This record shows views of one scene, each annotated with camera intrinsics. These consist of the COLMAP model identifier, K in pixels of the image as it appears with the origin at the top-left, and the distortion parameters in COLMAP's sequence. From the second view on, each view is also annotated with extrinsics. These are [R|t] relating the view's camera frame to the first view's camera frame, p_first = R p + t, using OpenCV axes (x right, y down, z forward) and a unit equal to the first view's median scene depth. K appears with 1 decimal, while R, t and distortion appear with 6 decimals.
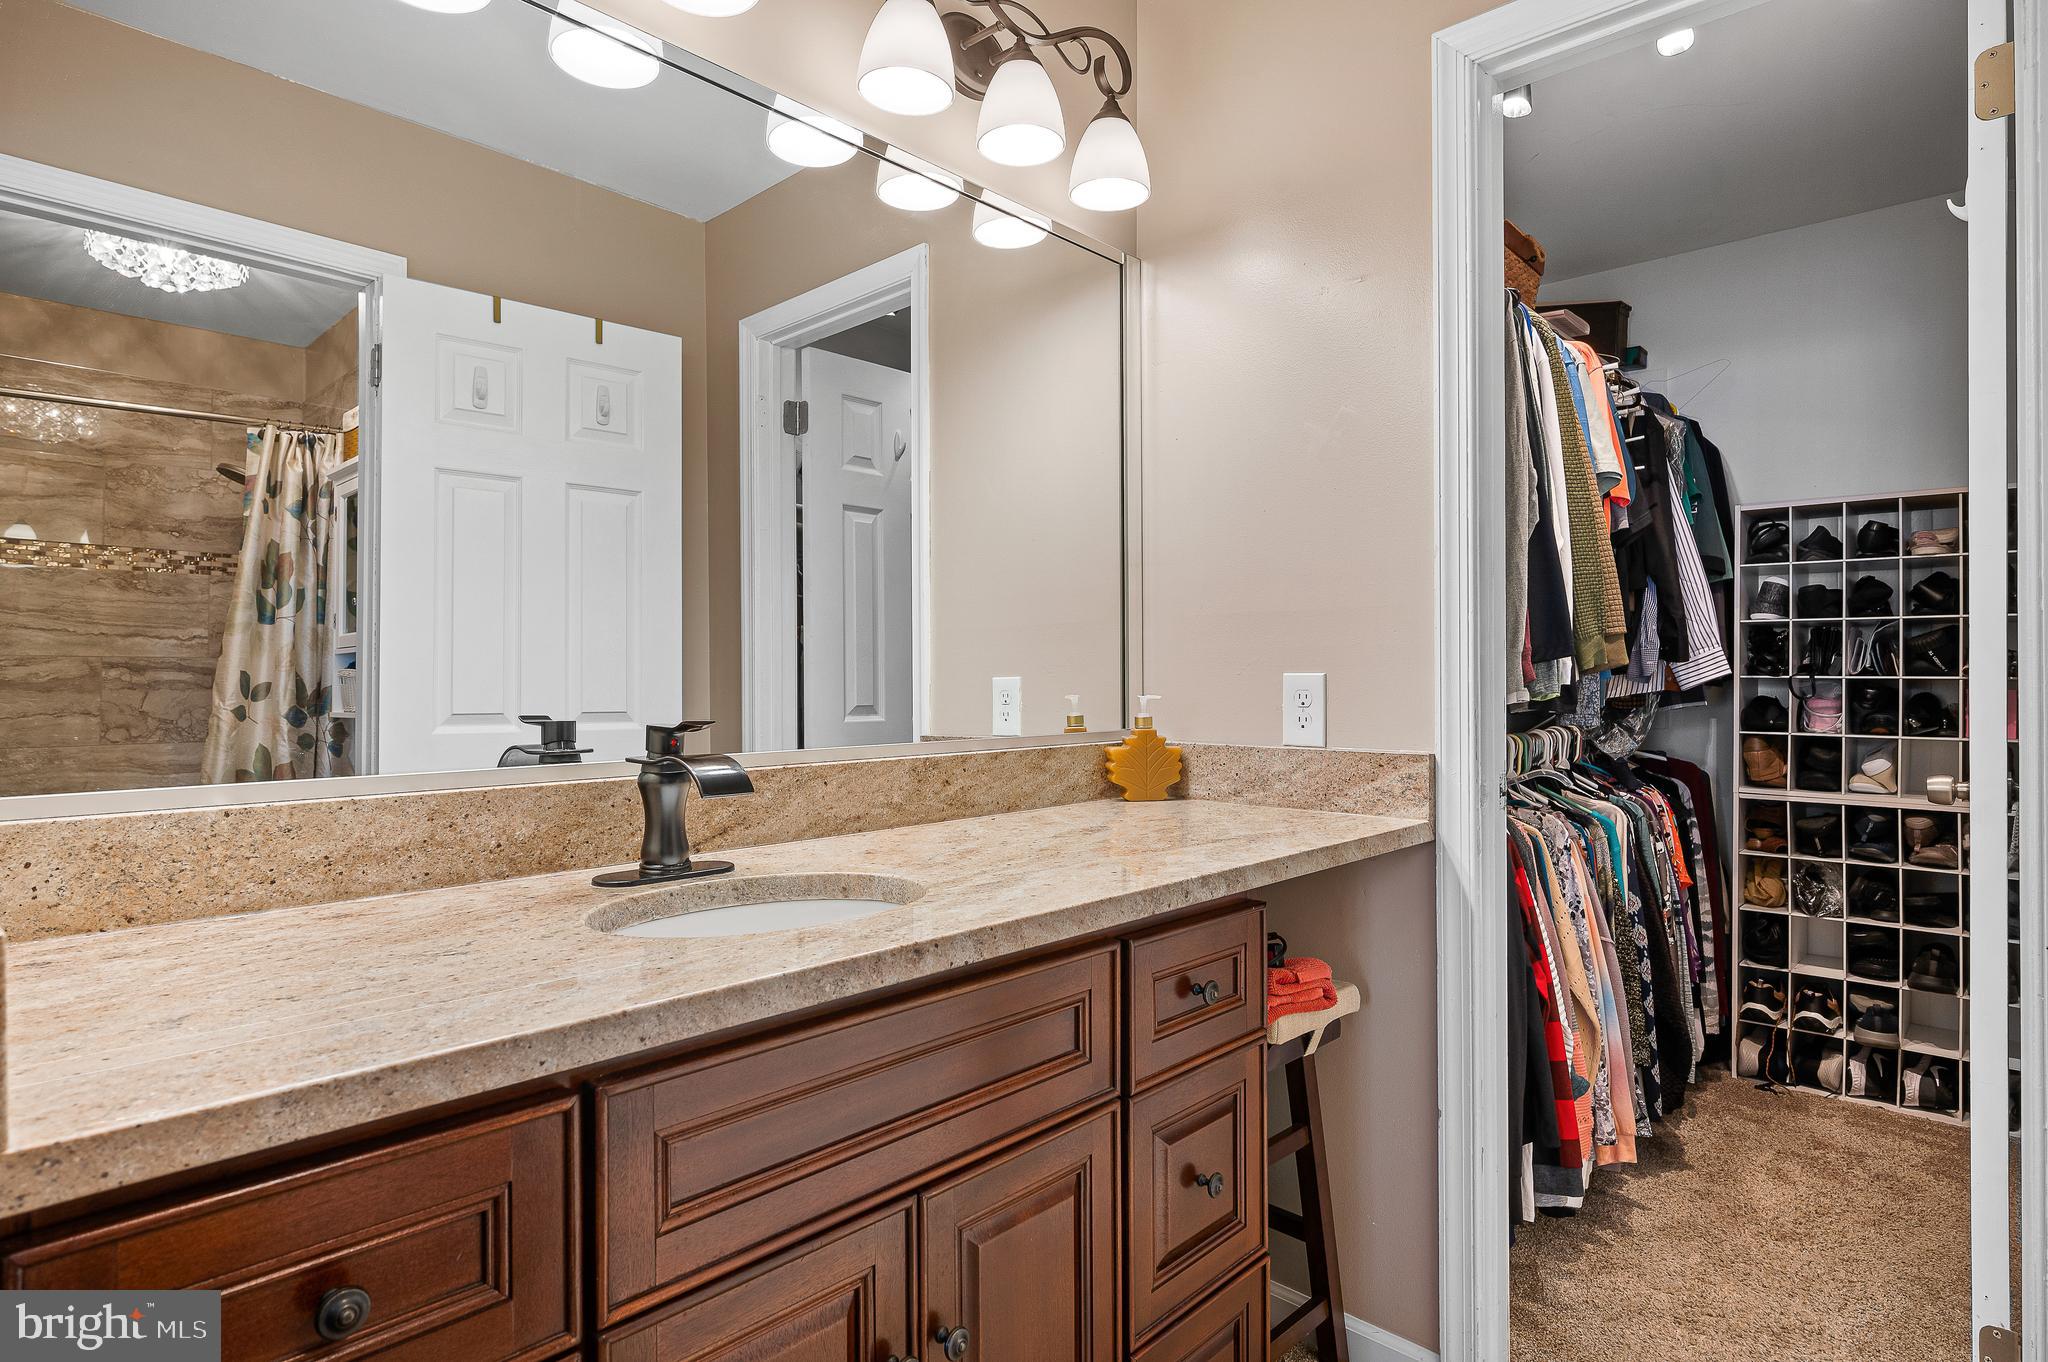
lens RADIAL K [[1090.2, 0, 1032.7], [0, 1090.2, 674.2], [0, 0, 1]] dist [-0.001746, 0.000039]
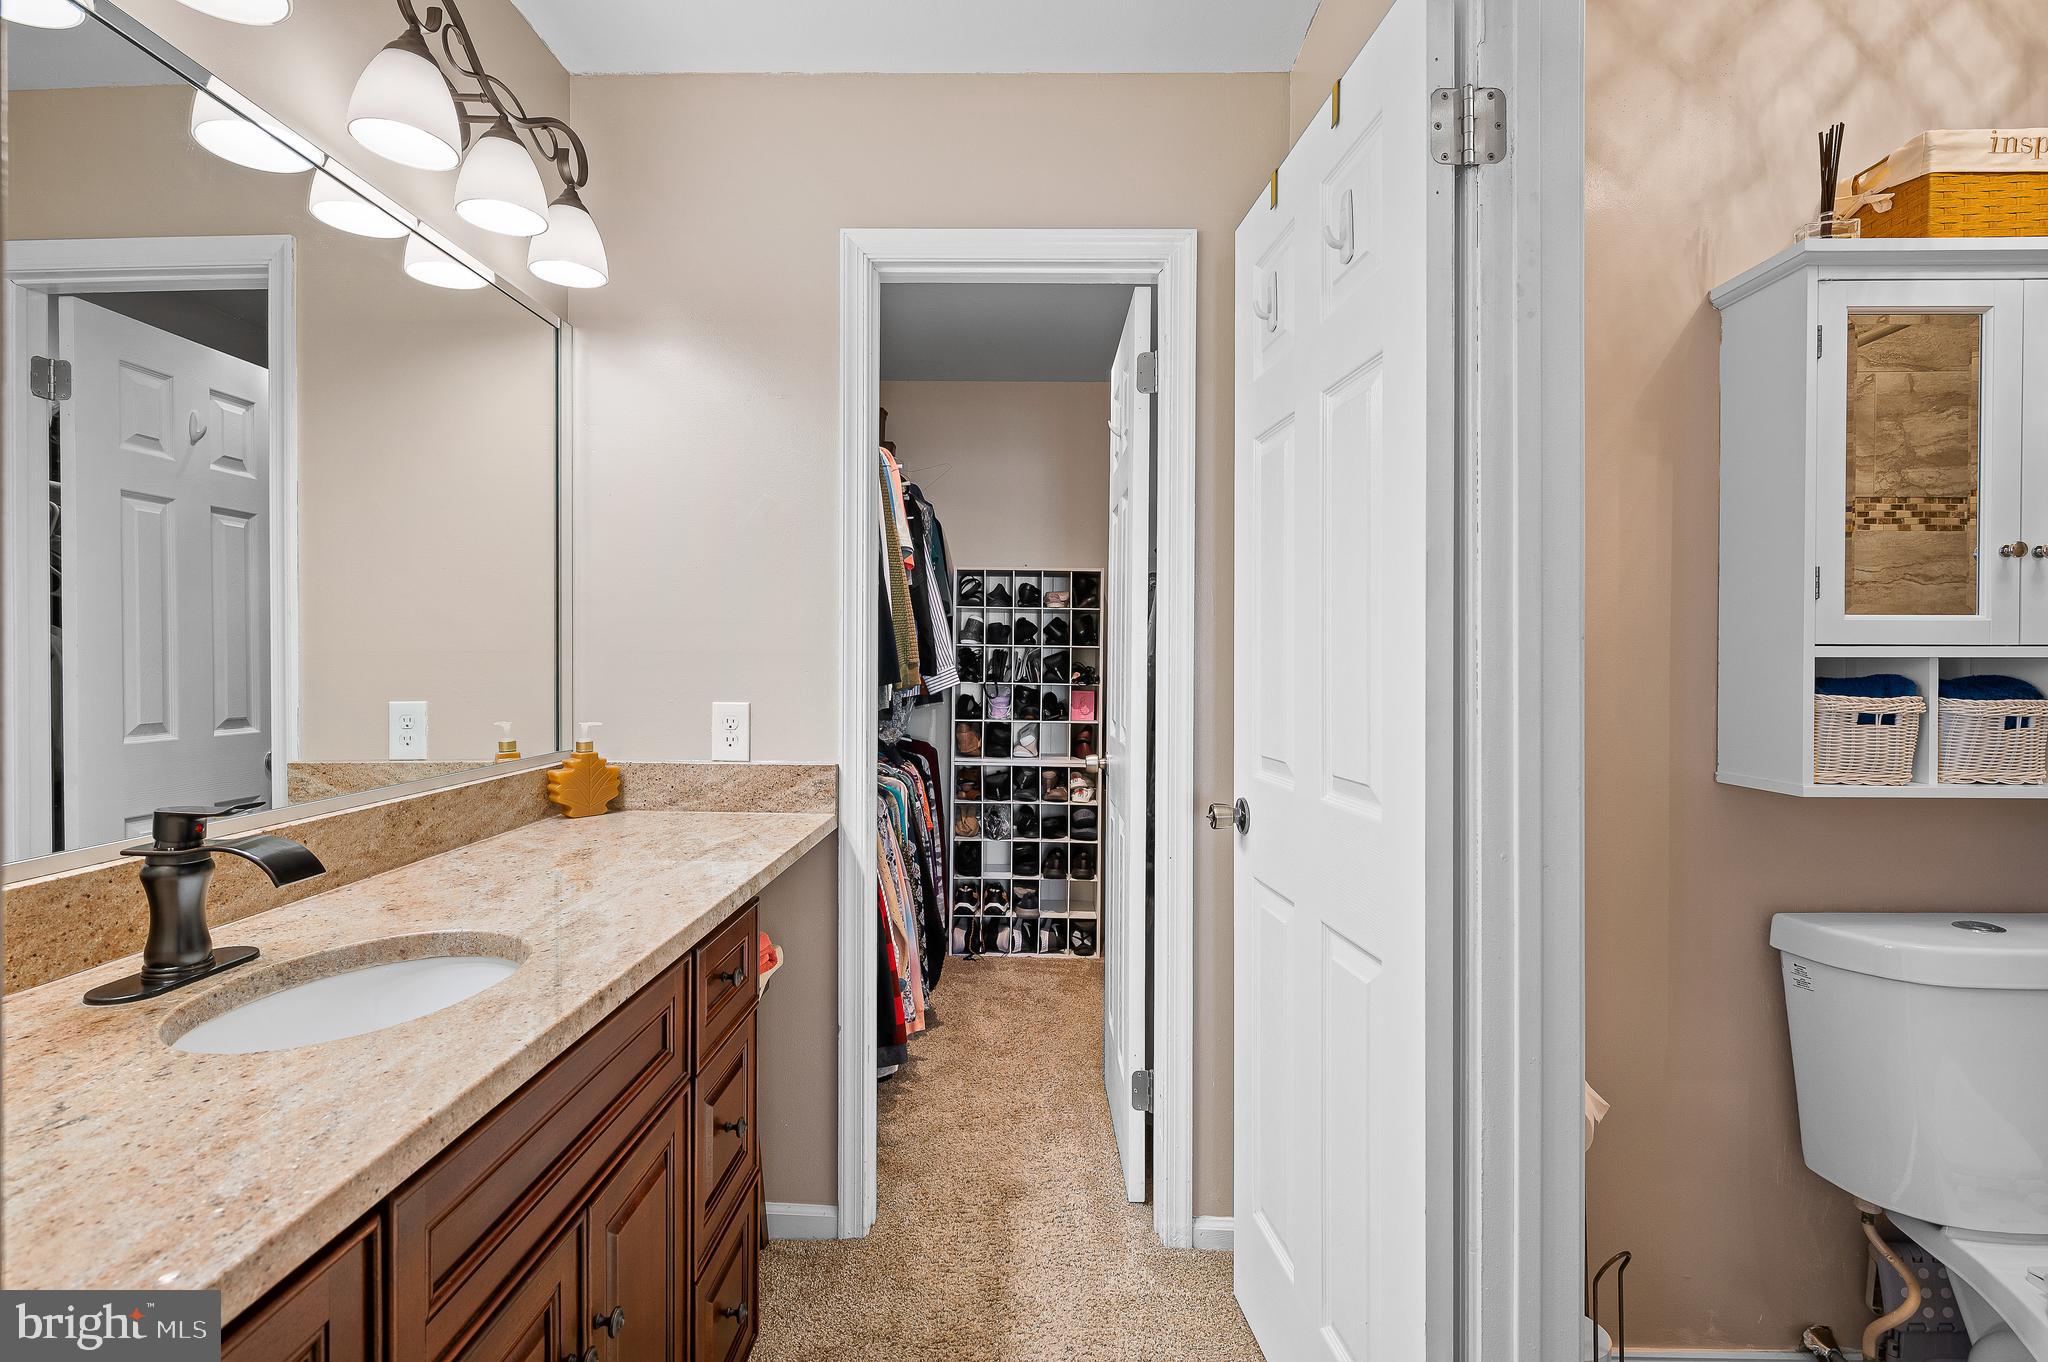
lens RADIAL K [[931.5, 0, 1019.3], [0, 931.5, 663.6], [0, 0, 1]] dist [-0.000027, 0.000259]
pose [[0.759286, 0.007493, 0.650714, -0.137959], [-0.012432, 0.999918, 0.002992, -0.037219], [-0.650638, -0.010361, 0.759317, -0.015005]]
